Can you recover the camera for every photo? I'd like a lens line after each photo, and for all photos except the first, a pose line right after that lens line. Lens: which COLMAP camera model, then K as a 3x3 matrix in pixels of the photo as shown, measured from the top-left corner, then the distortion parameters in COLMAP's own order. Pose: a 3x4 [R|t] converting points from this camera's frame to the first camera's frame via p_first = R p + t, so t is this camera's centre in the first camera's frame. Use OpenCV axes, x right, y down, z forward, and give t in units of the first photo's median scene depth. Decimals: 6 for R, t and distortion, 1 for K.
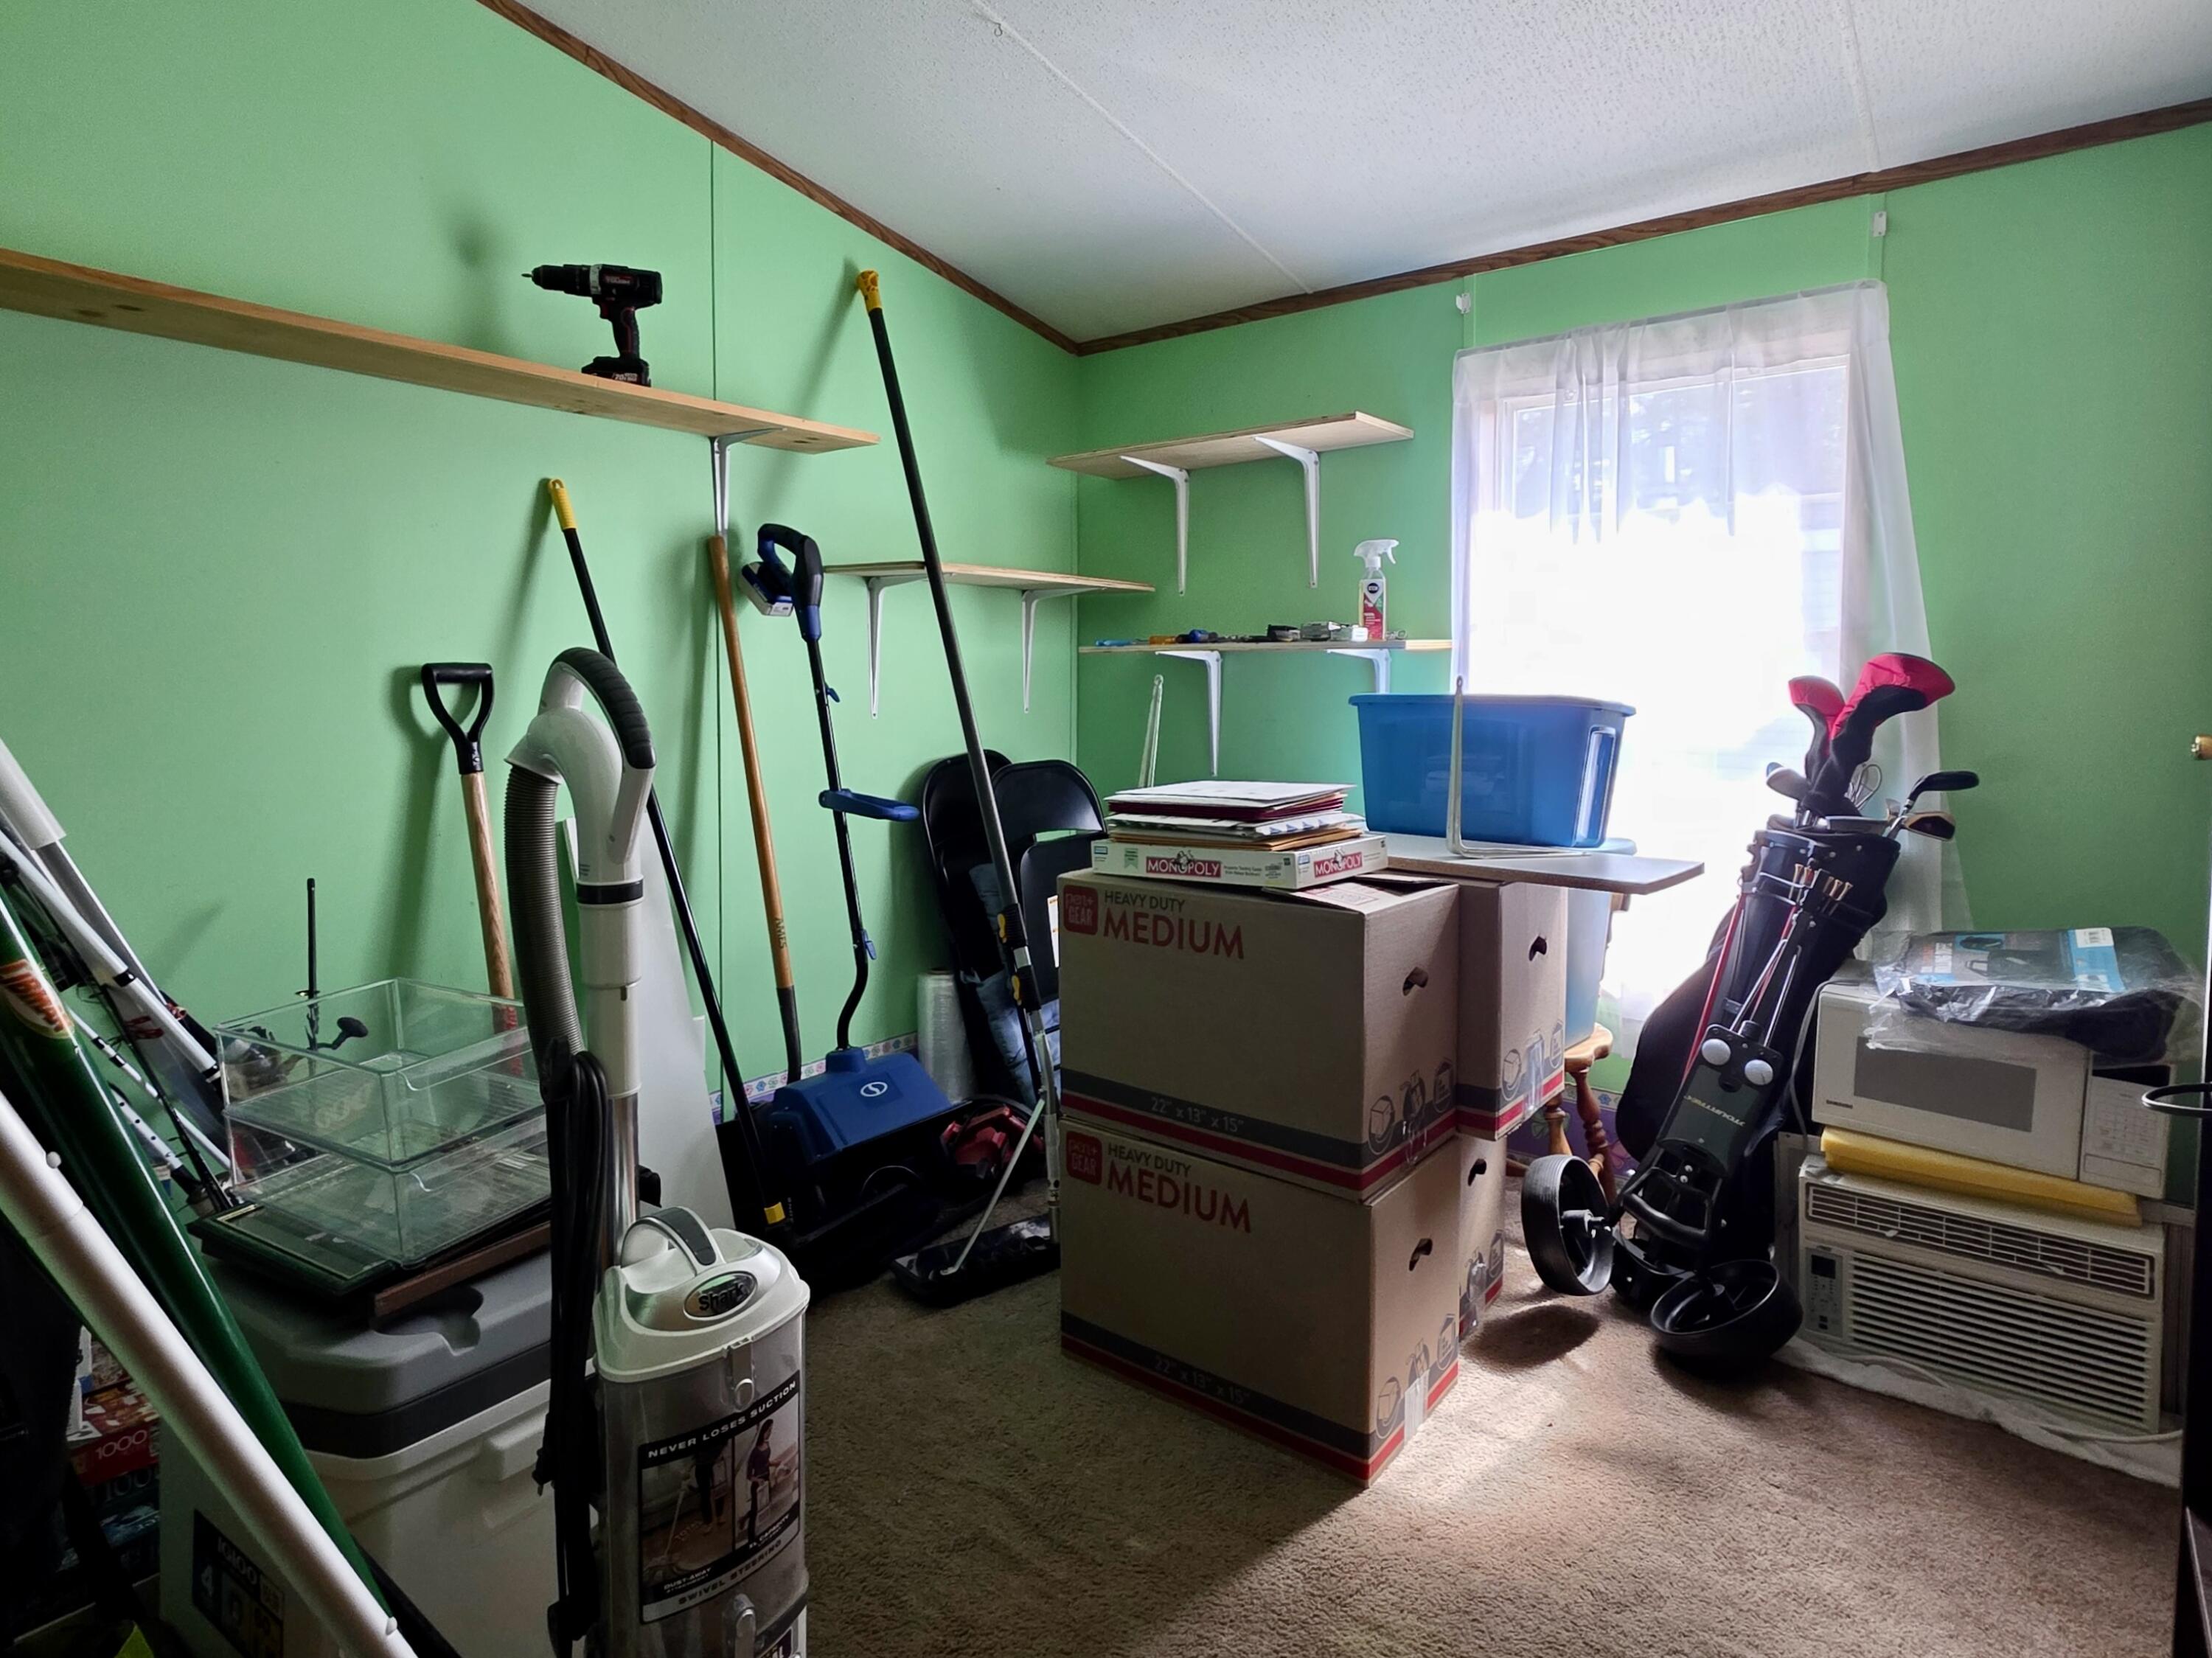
lens RADIAL K [[1266.9, 0, 1121.8], [0, 1266.9, 762.9], [0, 0, 1]] dist [0.003274, -0.000326]
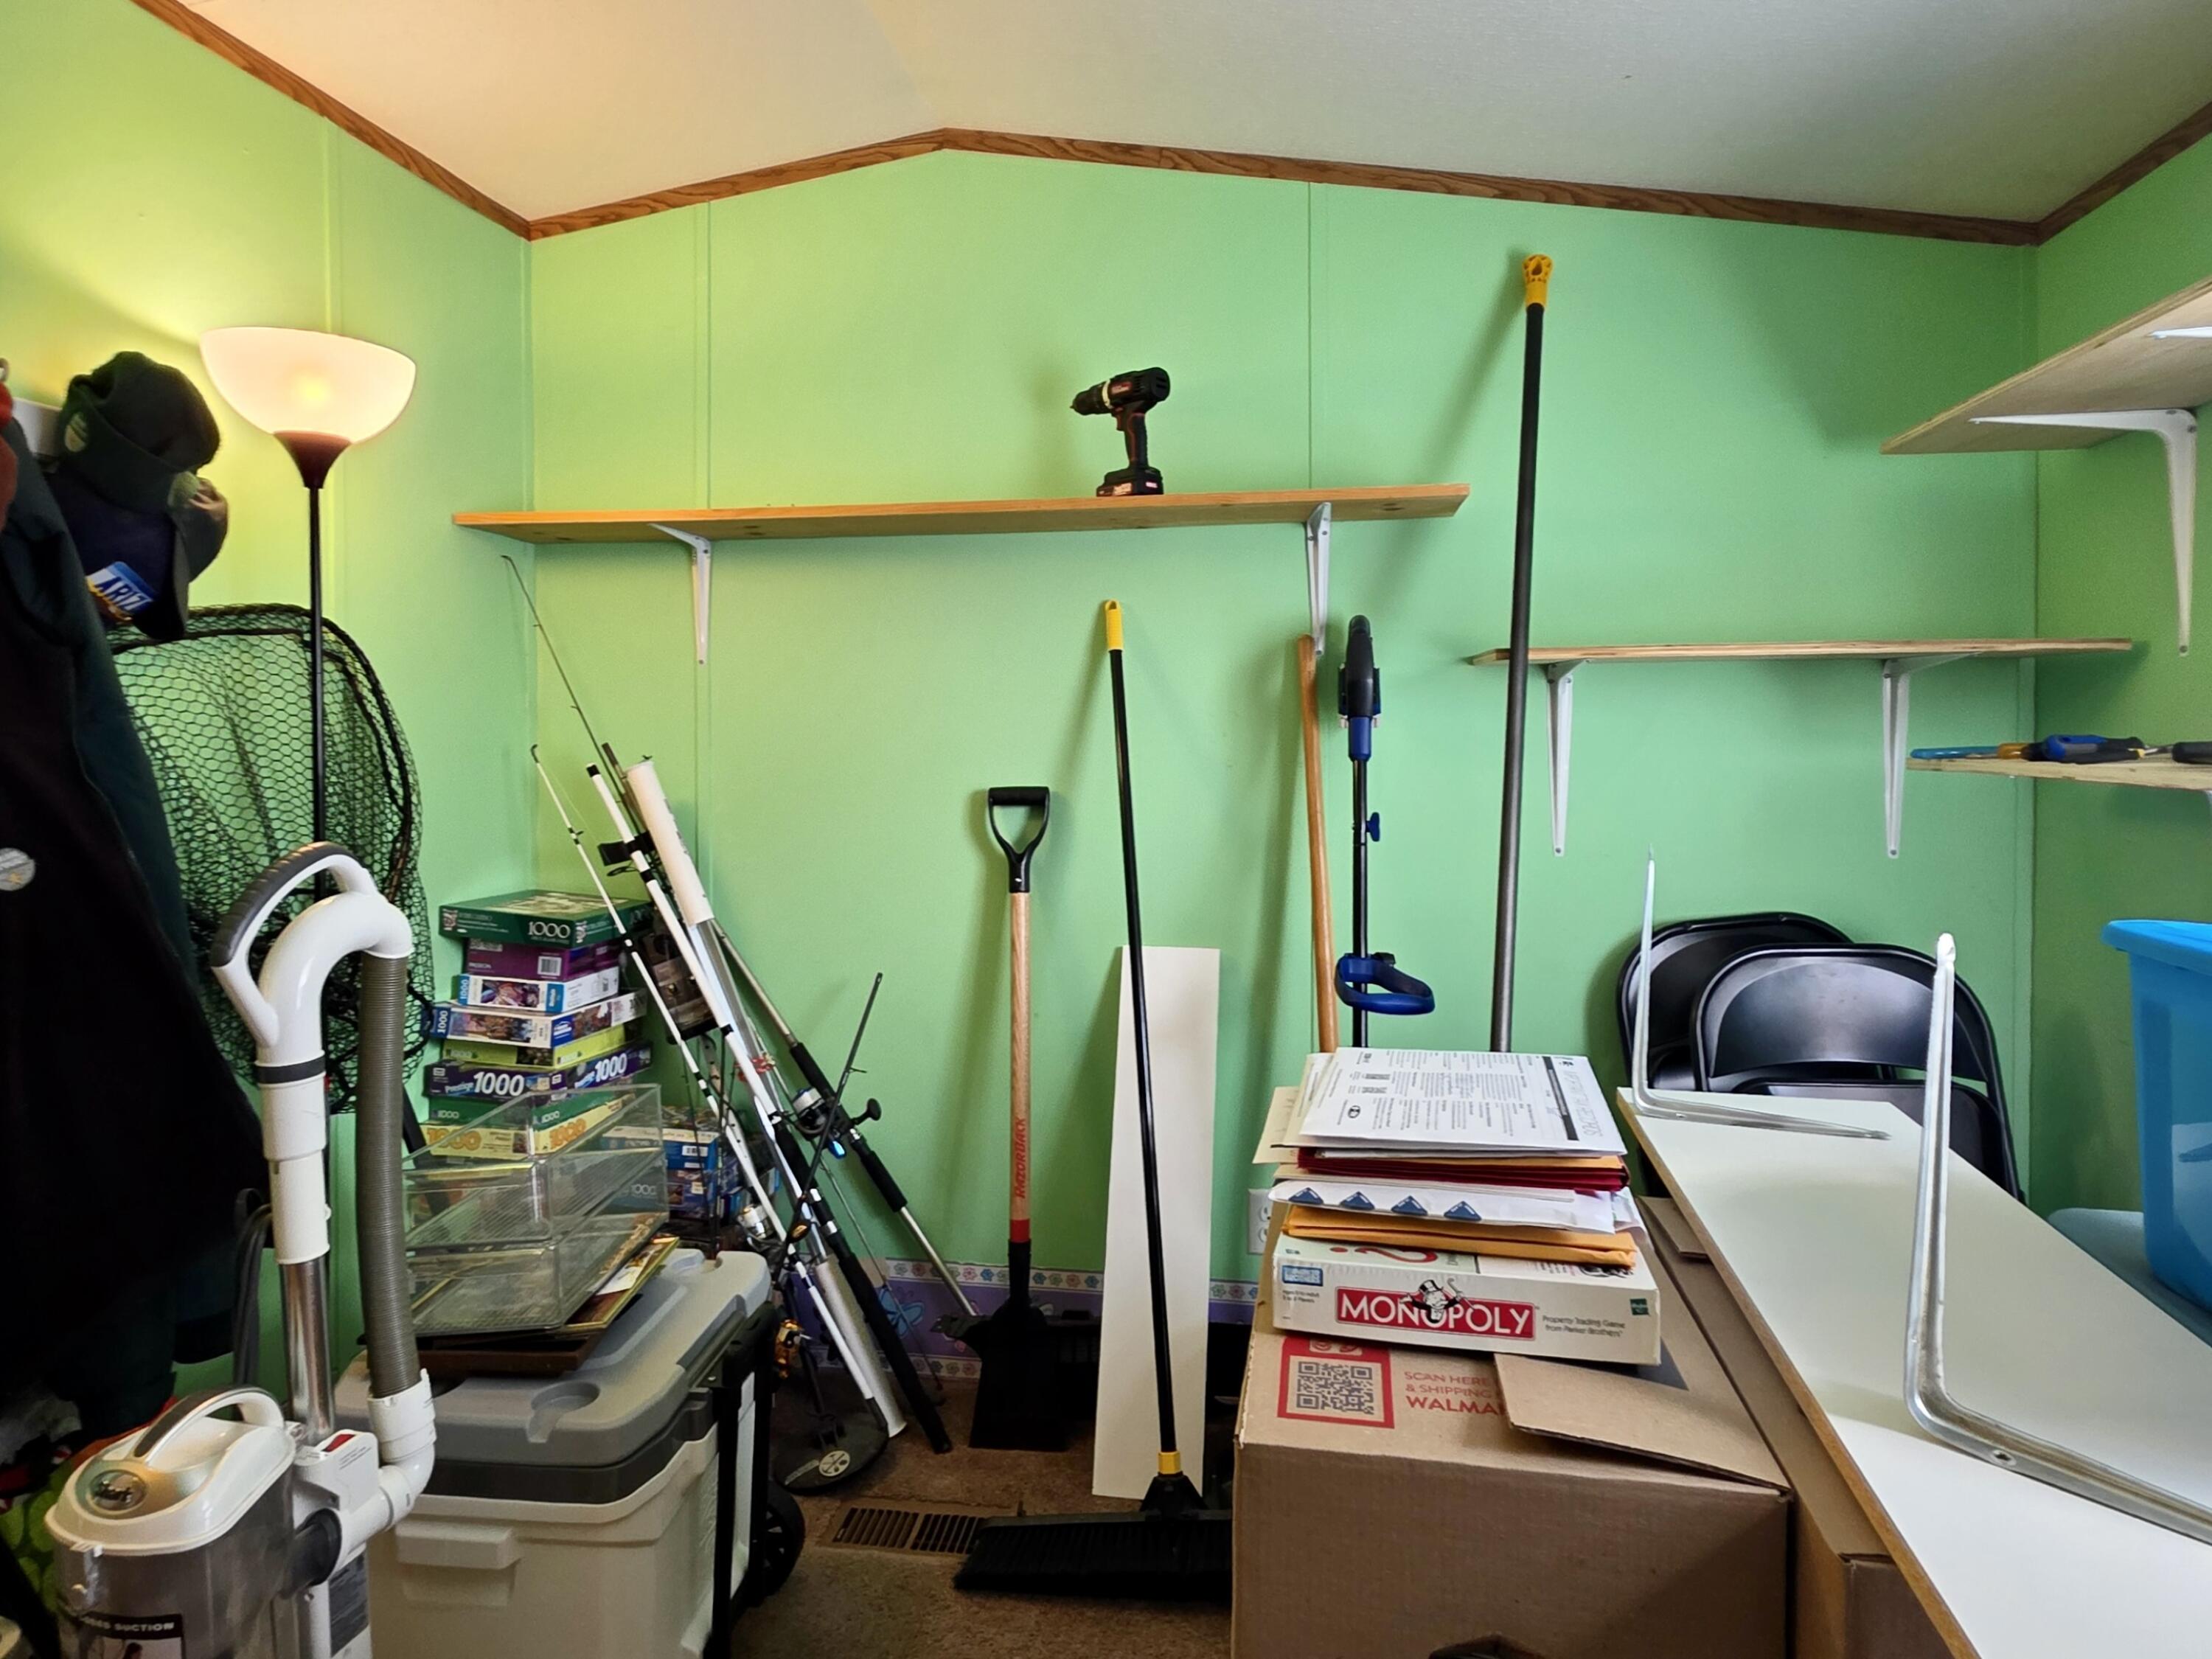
lens RADIAL K [[1267.0, 0, 1121.8], [0, 1267.0, 763.4], [0, 0, 1]] dist [0.003274, -0.000326]
pose [[0.450446, 0.018085, -0.892621, 0.448911], [-0.049813, 0.998747, -0.004902, -0.094793], [0.891413, 0.046673, 0.450782, 0.580040]]
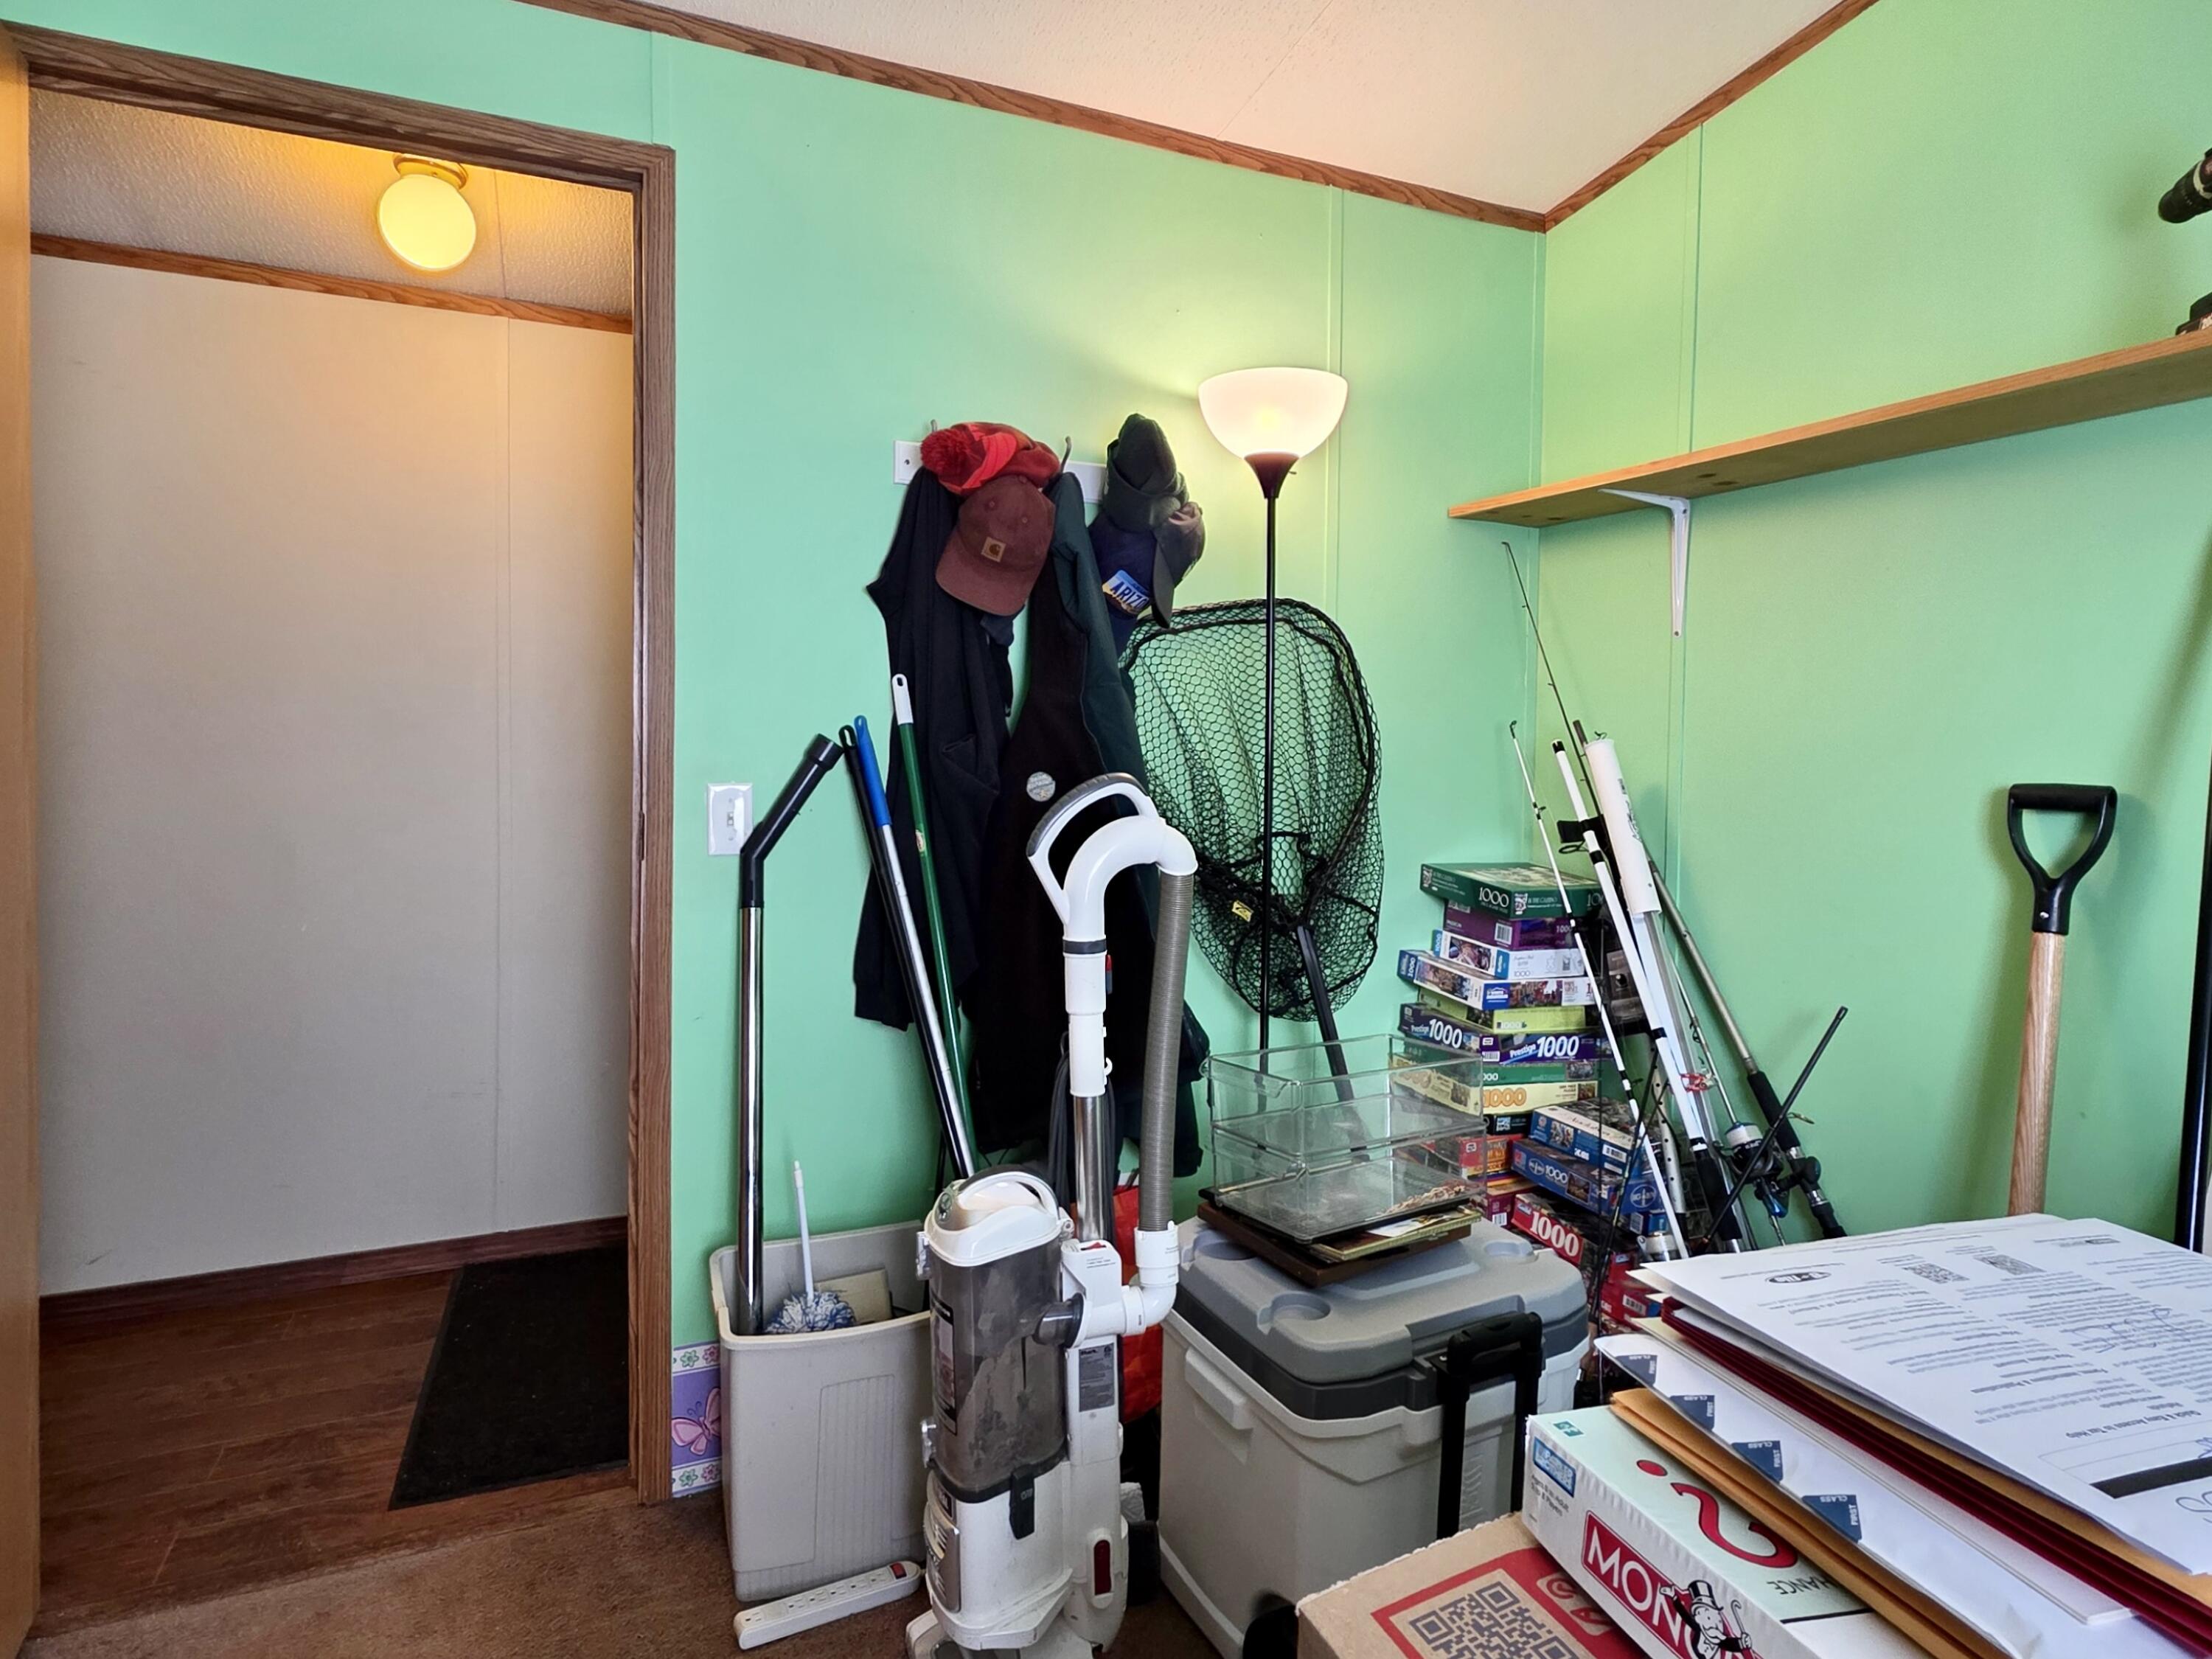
lens RADIAL K [[1224.0, 0, 1099.7], [0, 1224.0, 770.1], [0, 0, 1]] dist [0.001447, -0.000772]
pose [[-0.514171, 0.015162, -0.857554, 0.379333], [-0.073465, 0.995391, 0.061647, -0.087902], [0.854536, 0.094698, -0.510687, 0.855079]]
